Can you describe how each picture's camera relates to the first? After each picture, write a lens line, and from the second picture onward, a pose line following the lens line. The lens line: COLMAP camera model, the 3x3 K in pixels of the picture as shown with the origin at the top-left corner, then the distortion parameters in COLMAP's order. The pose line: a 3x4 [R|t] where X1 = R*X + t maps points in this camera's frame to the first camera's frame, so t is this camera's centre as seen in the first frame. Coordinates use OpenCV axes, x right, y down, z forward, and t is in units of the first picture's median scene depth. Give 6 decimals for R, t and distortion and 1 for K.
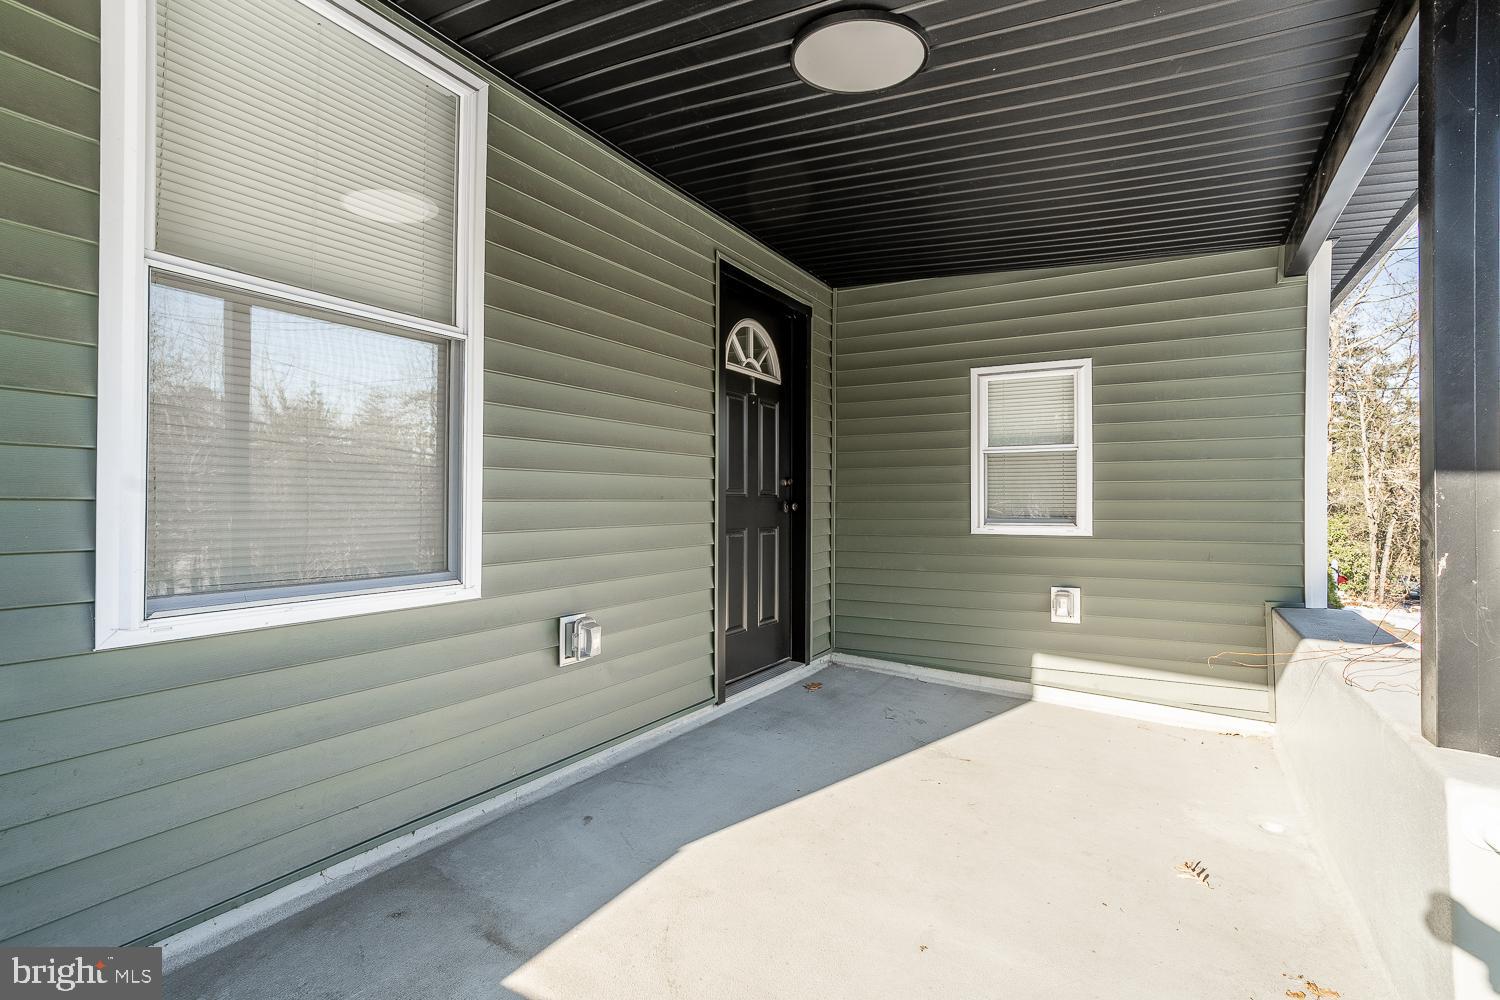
lens RADIAL K [[726.0, 0, 746.2], [0, 726.0, 500.6], [0, 0, 1]] dist [-0.031561, 0.015154]
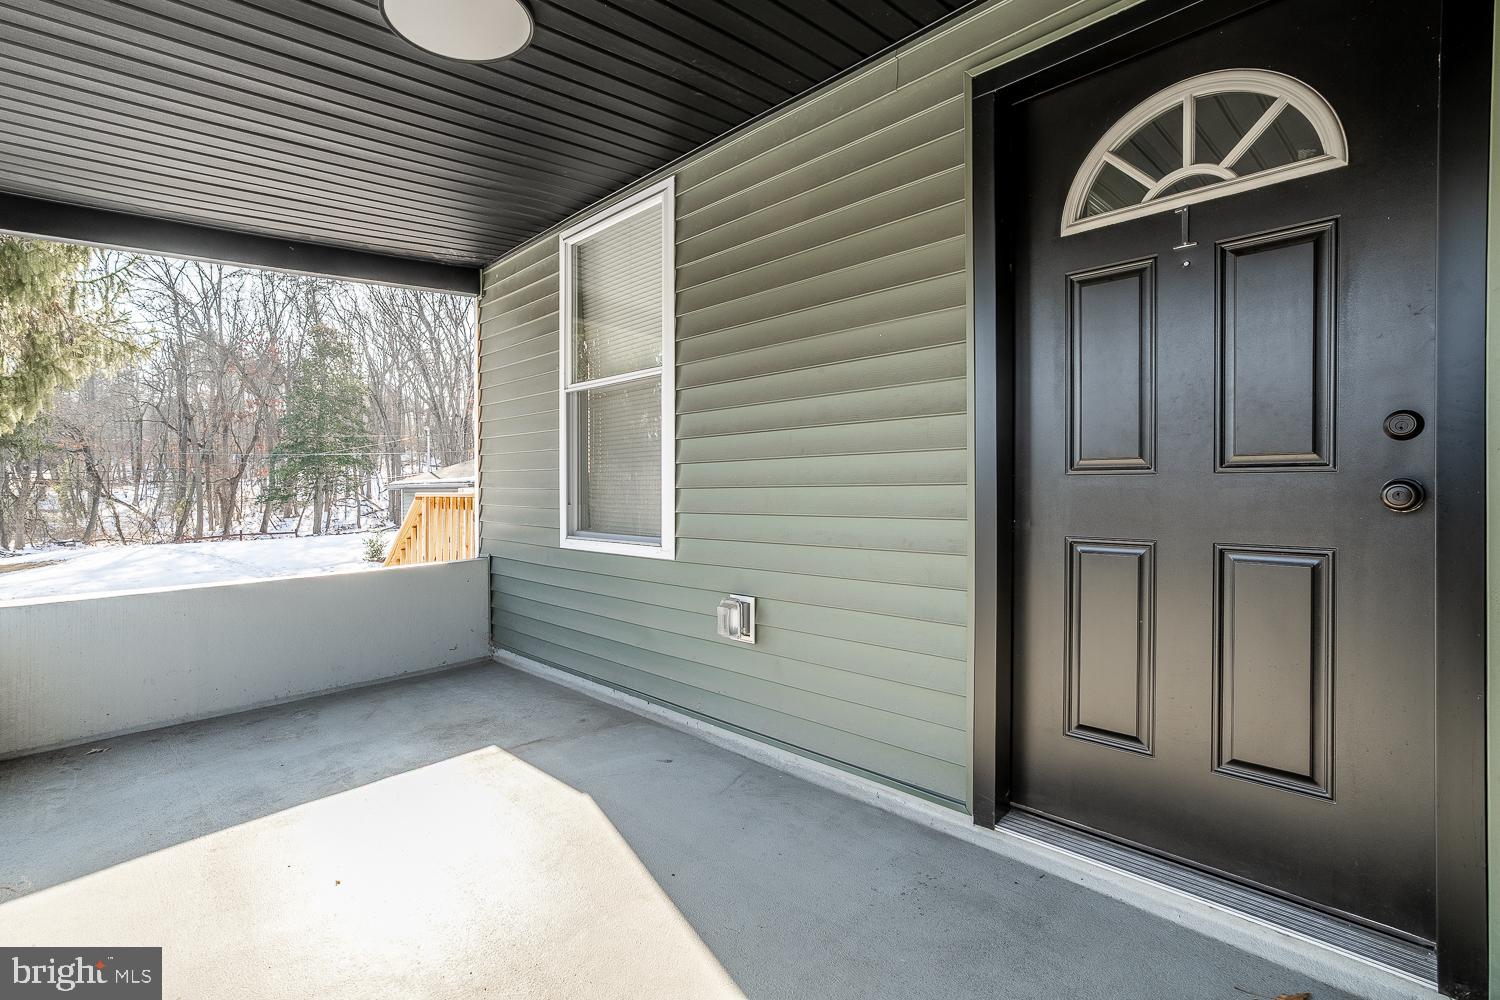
lens RADIAL K [[726.0, 0, 744.7], [0, 726.0, 500.7], [0, 0, 1]] dist [-0.031561, 0.015154]
pose [[-0.280569, 0.016233, -0.959697, 0.799723], [0.010630, 0.999848, 0.013804, 0.002754], [0.959775, -0.006329, -0.280699, 1.340225]]
